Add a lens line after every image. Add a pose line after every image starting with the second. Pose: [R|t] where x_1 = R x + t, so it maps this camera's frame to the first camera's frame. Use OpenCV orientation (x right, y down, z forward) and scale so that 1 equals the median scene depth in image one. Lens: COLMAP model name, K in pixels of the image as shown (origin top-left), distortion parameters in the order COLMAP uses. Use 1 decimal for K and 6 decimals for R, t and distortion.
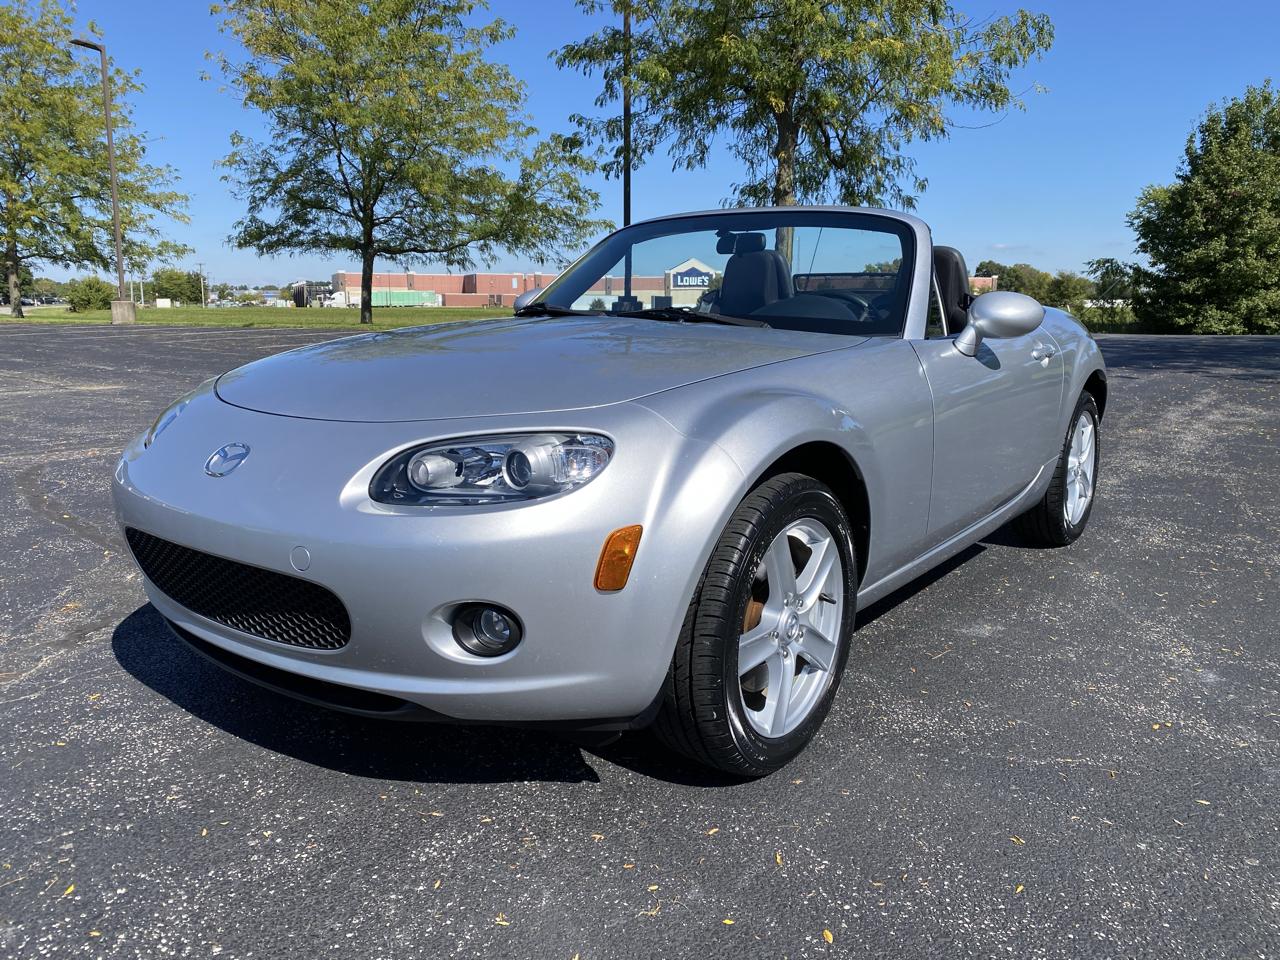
lens RADIAL K [[992.4, 0, 634.7], [0, 992.4, 469.0], [0, 0, 1]] dist [0.003922, 0.002989]
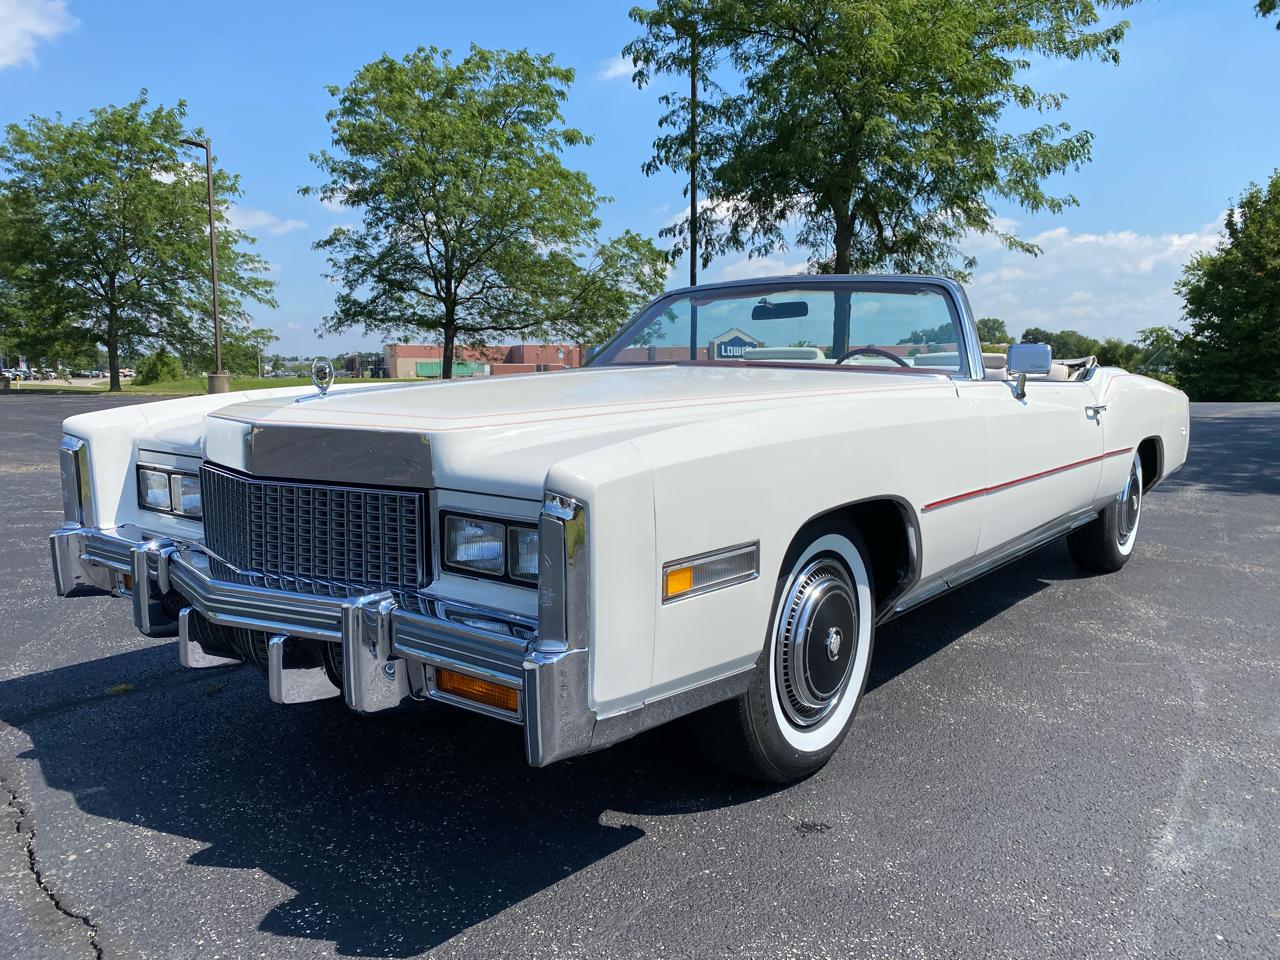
lens RADIAL K [[997.2, 0, 640.0], [0, 997.2, 480.0], [0, 0, 1]] dist [0.000700, 0.002597]
pose [[0.999273, -0.000894, -0.038102, -0.031360], [-0.001301, 0.998343, -0.057528, 0.012569], [0.038091, 0.057536, 0.997617, -0.103553]]
